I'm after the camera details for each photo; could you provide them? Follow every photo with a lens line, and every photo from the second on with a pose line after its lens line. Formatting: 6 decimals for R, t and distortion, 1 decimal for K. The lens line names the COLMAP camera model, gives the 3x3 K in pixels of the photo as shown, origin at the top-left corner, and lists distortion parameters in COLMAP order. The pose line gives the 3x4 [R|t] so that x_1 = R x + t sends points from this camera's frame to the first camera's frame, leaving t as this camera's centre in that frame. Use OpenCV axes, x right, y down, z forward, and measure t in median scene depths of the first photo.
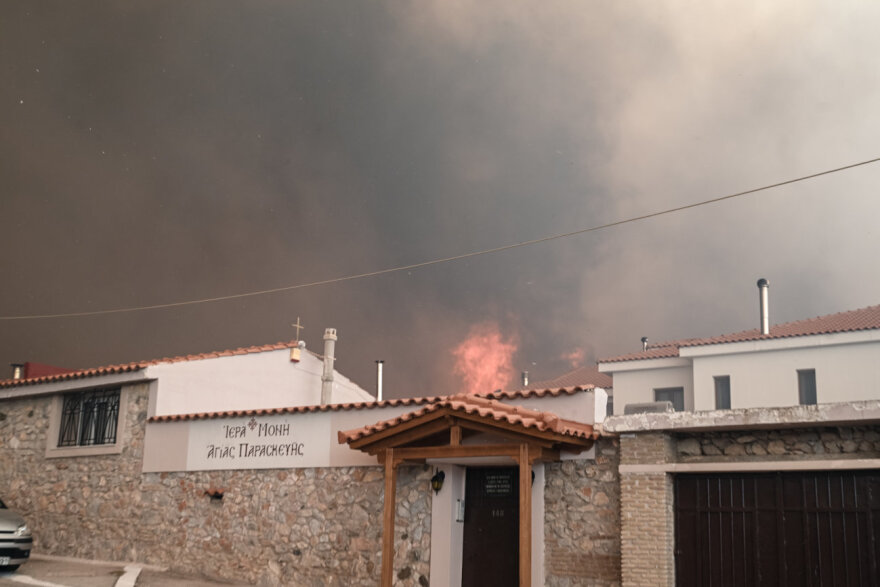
lens RADIAL K [[1058.6, 0, 437.4], [0, 1058.6, 312.6], [0, 0, 1]] dist [-0.001867, 0.000293]
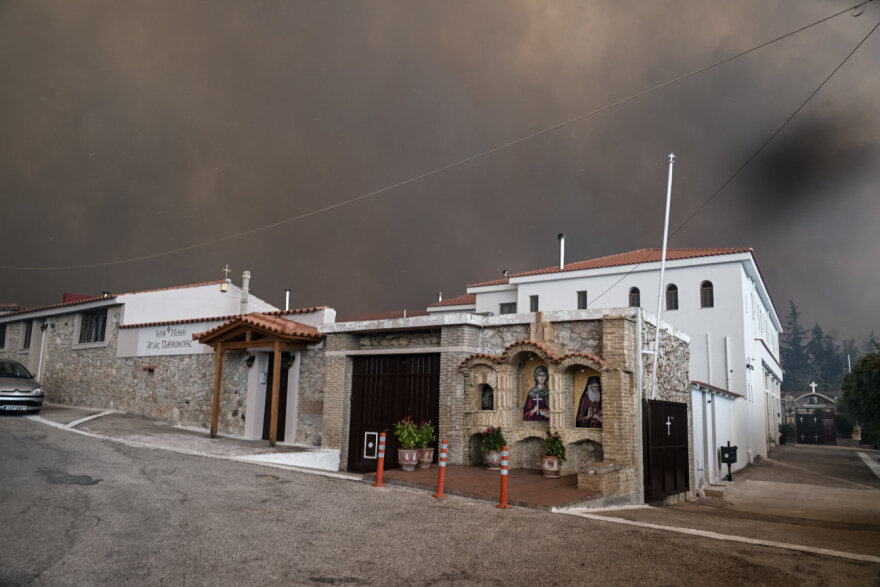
lens RADIAL K [[715.0, 0, 440.0], [0, 715.0, 293.5], [0, 0, 1]] dist [-0.002607, 0.000409]
pose [[0.999510, -0.009419, -0.029841, 0.319078], [0.011229, 0.998068, 0.061110, -0.020838], [0.029208, -0.061416, 0.997685, -0.158566]]
